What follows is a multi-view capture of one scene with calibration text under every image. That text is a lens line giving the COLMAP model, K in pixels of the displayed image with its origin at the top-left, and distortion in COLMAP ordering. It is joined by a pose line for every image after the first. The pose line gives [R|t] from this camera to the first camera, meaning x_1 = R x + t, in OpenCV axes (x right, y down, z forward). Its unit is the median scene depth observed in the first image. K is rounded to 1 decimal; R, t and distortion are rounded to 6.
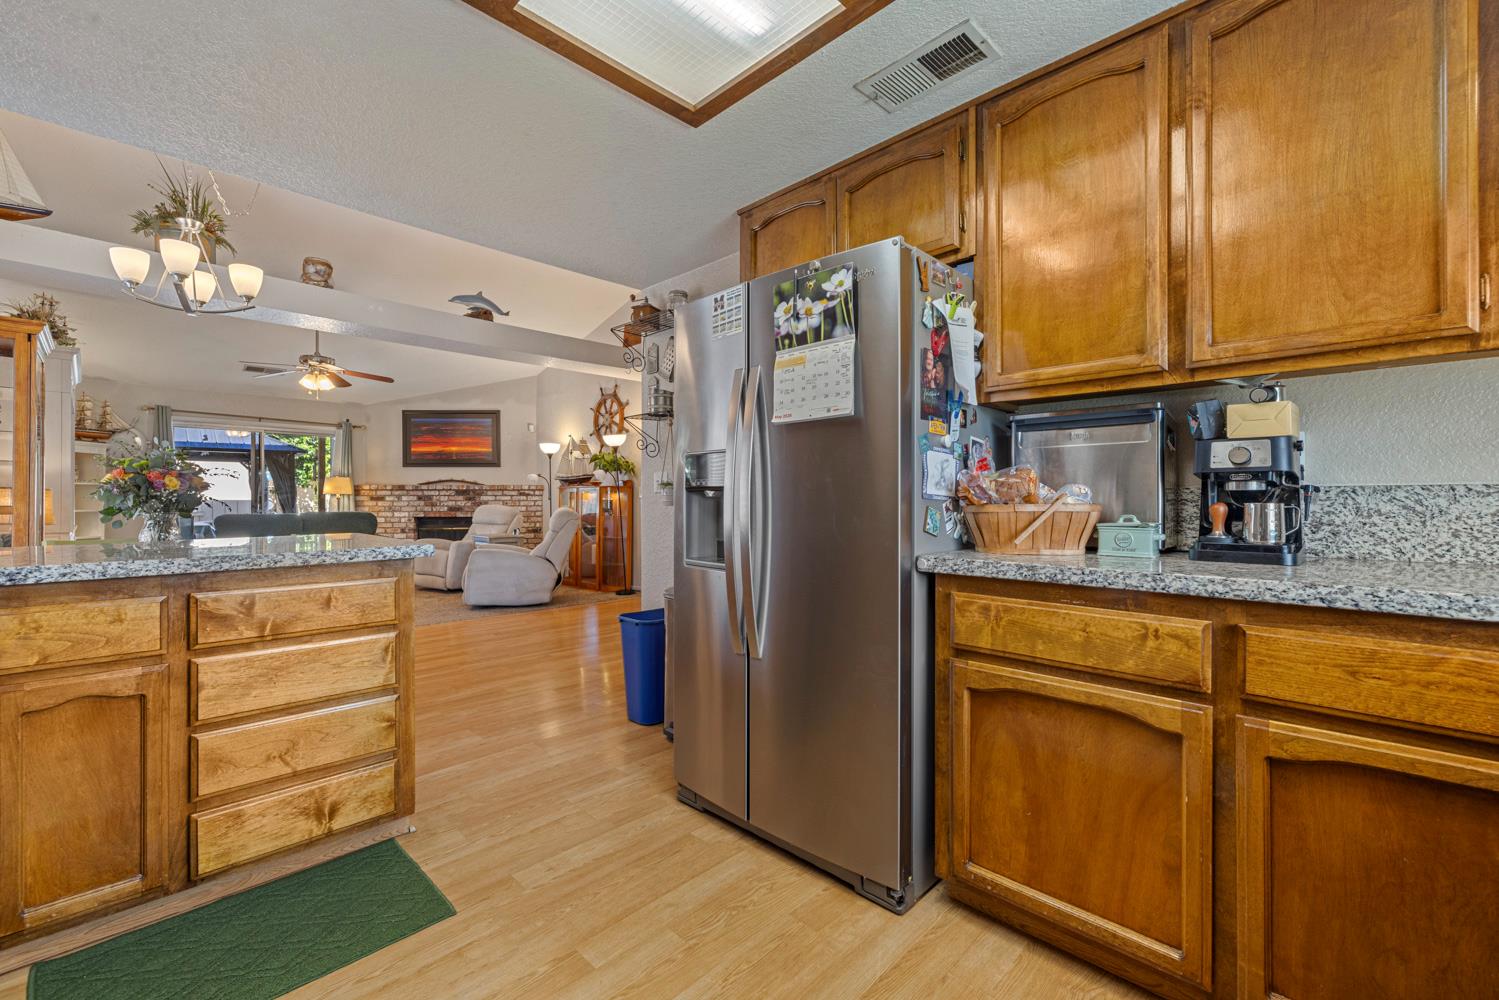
lens RADIAL K [[631.9, 0, 744.7], [0, 631.9, 497.5], [0, 0, 1]] dist [-0.000259, -0.000086]
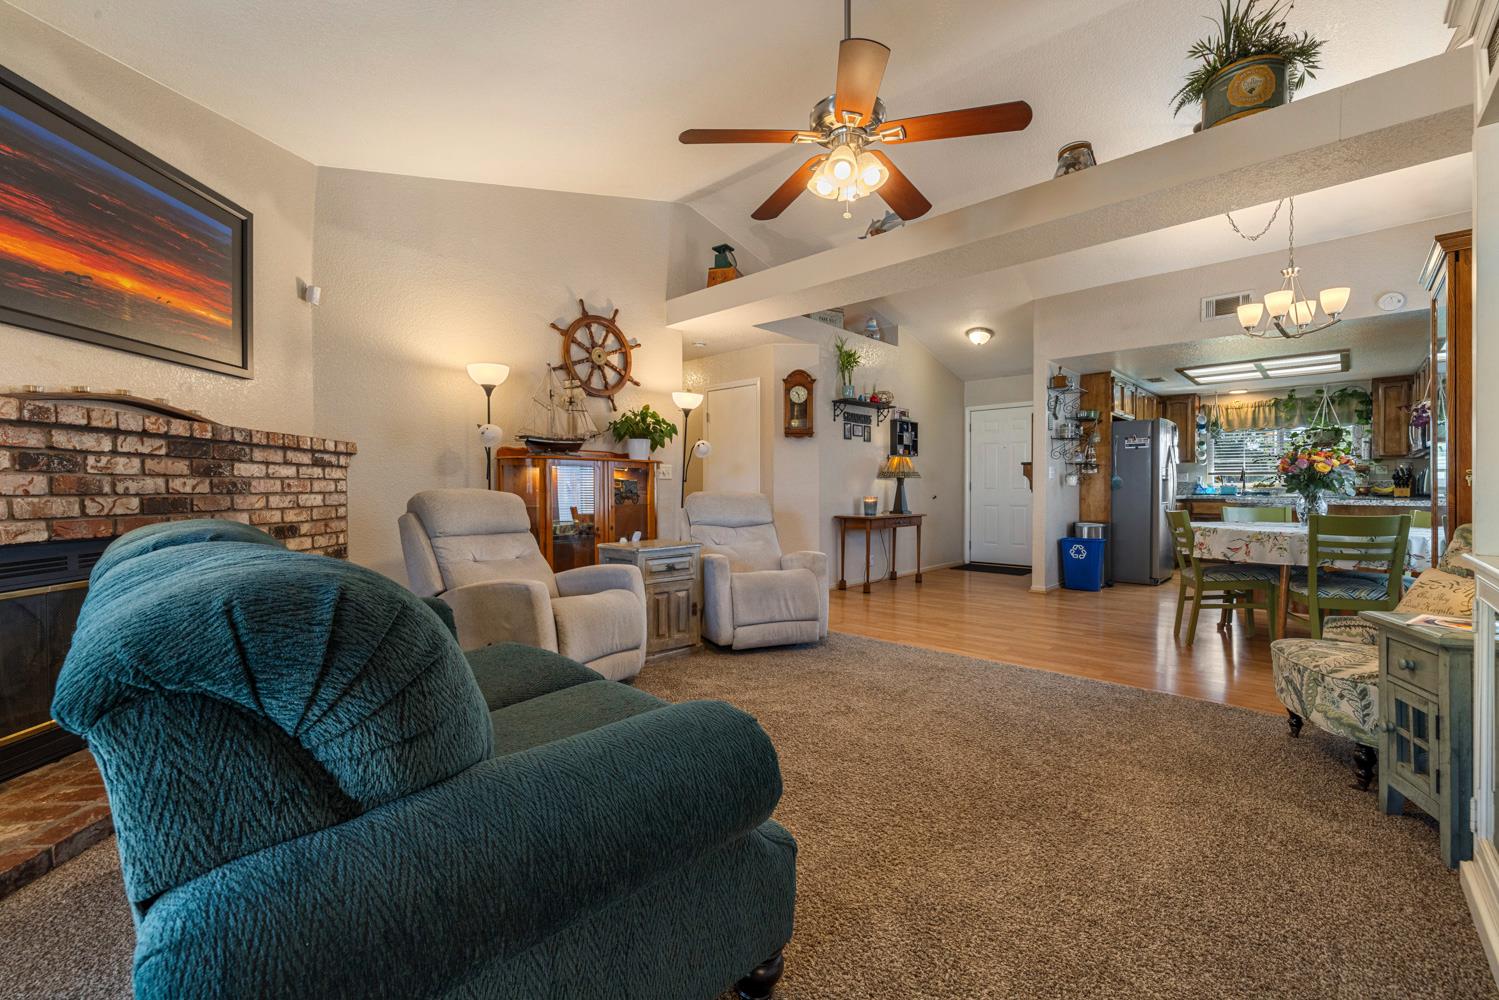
lens RADIAL K [[631.9, 0, 744.3], [0, 631.9, 493.7], [0, 0, 1]] dist [-0.000259, -0.000086]
pose [[-0.024340, -0.005875, 0.999686, -0.809299], [-0.003327, 0.999978, 0.005796, 0.011616], [-0.999698, -0.003184, -0.024359, 0.811221]]
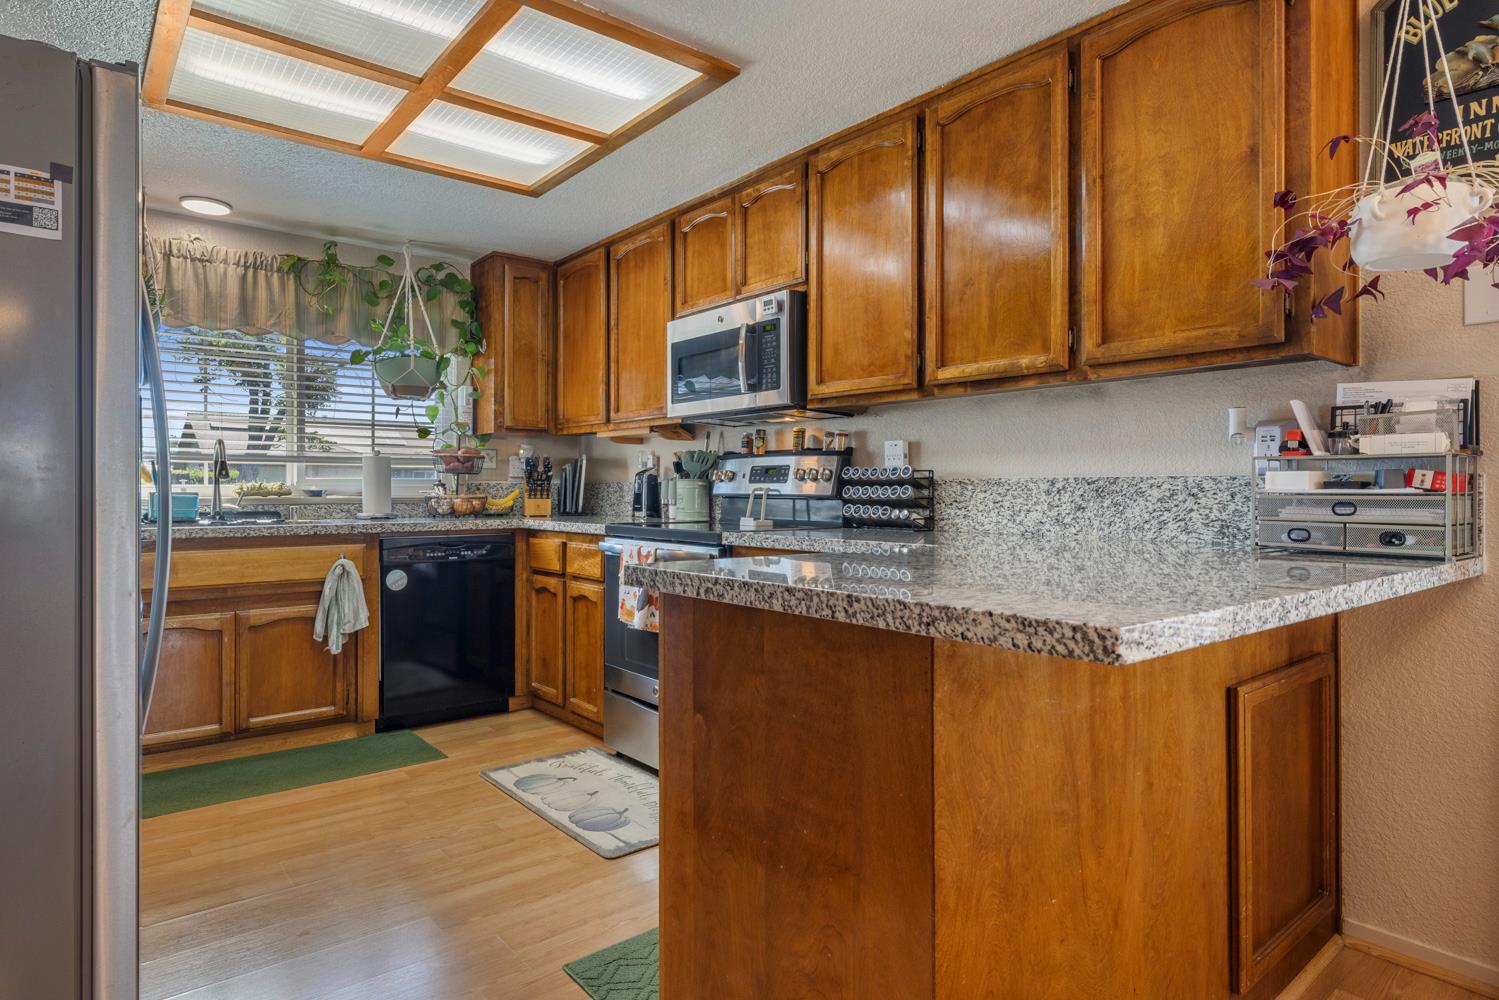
lens RADIAL K [[836.0, 0, 745.3], [0, 836.0, 492.5], [0, 0, 1]] dist [-0.000906, 0.000045]
pose [[-0.995127, 0.001695, 0.098591, -0.161754], [0.001814, 0.999998, 0.001120, 0.001868], [-0.098589, 0.001293, -0.995127, 0.418218]]
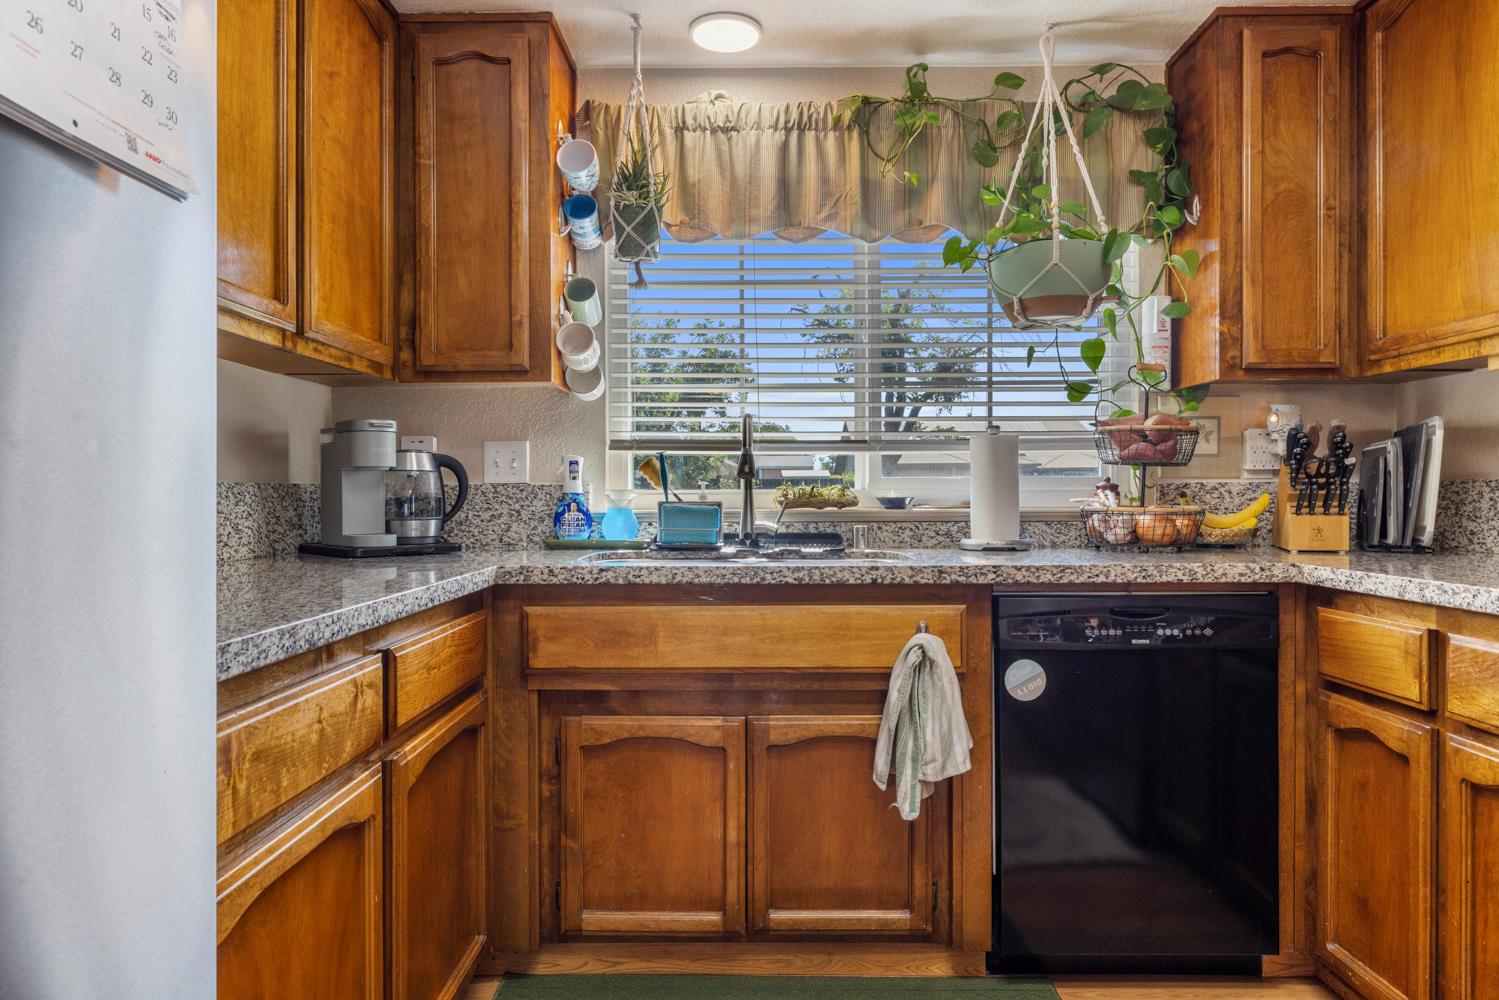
lens RADIAL K [[962.3, 0, 746.5], [0, 962.3, 493.6], [0, 0, 1]] dist [-0.003620, 0.002168]
pose [[-0.700328, 0.004893, 0.713805, -0.063896], [0.002858, 0.999988, -0.004050, 0.000398], [-0.713816, -0.000796, -0.700333, 0.225938]]
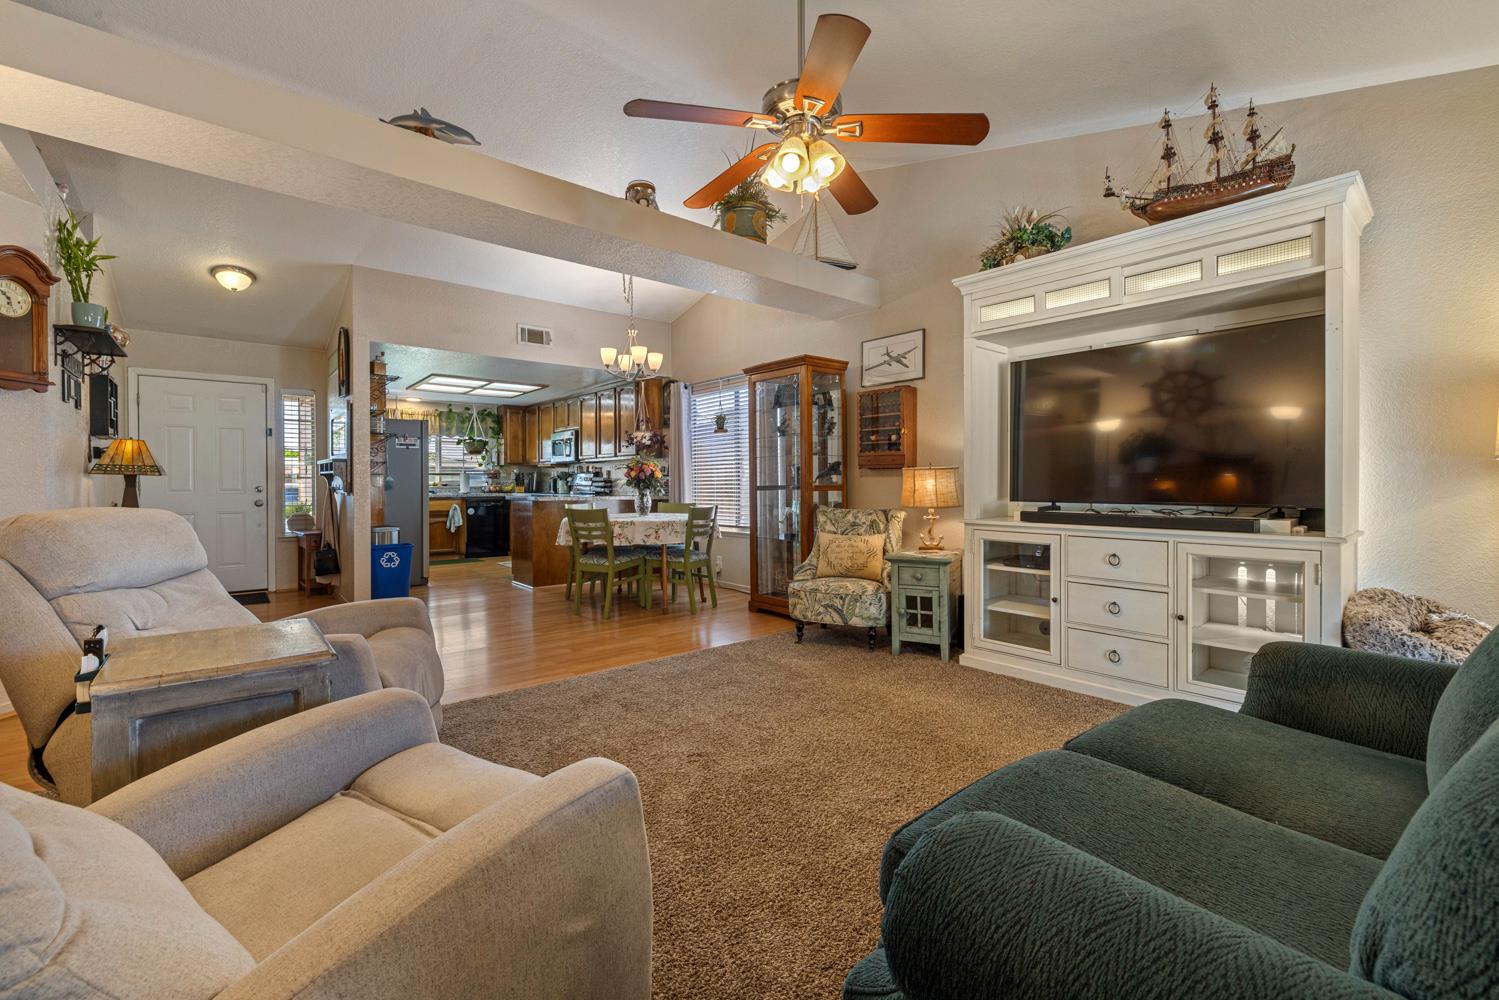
lens RADIAL K [[631.9, 0, 744.2], [0, 631.9, 486.5], [0, 0, 1]] dist [-0.000259, -0.000086]
pose [[-0.995588, 0.004641, 0.093721, -0.508035], [0.004874, 0.999986, 0.002265, 0.005051], [-0.093709, 0.002712, -0.995596, 1.041498]]
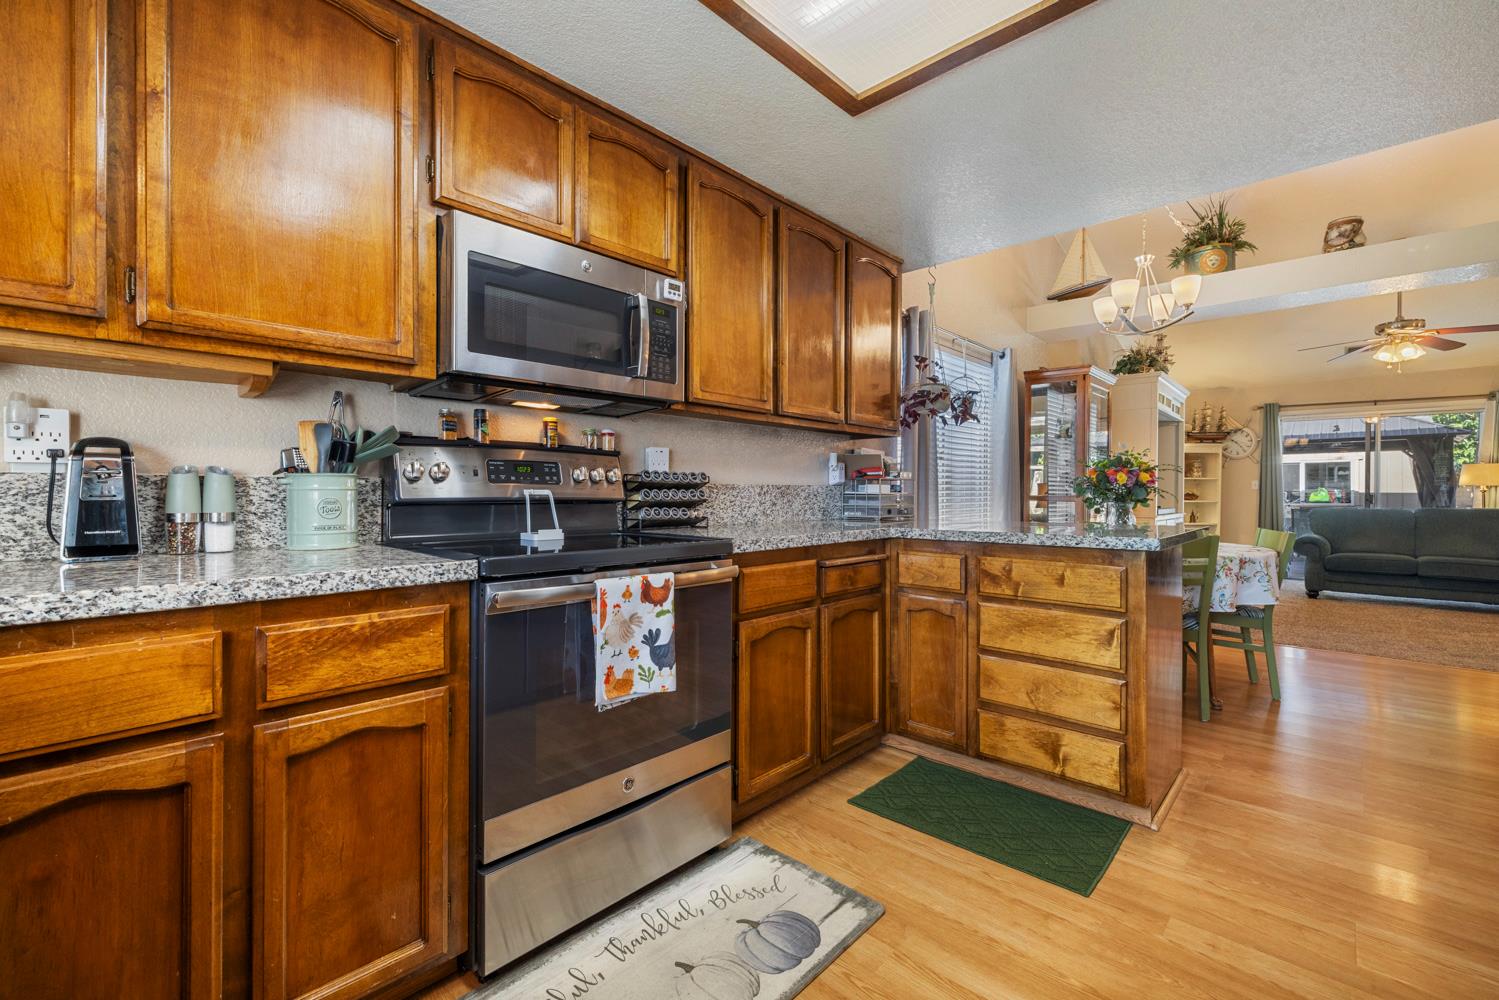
lens RADIAL K [[631.9, 0, 745.5], [0, 631.9, 495.2], [0, 0, 1]] dist [-0.000259, -0.000086]
pose [[0.023163, 0.007538, -0.999703, 0.108824], [0.000432, 0.999971, 0.007550, 0.000220], [0.999732, -0.000607, 0.023159, 0.084580]]
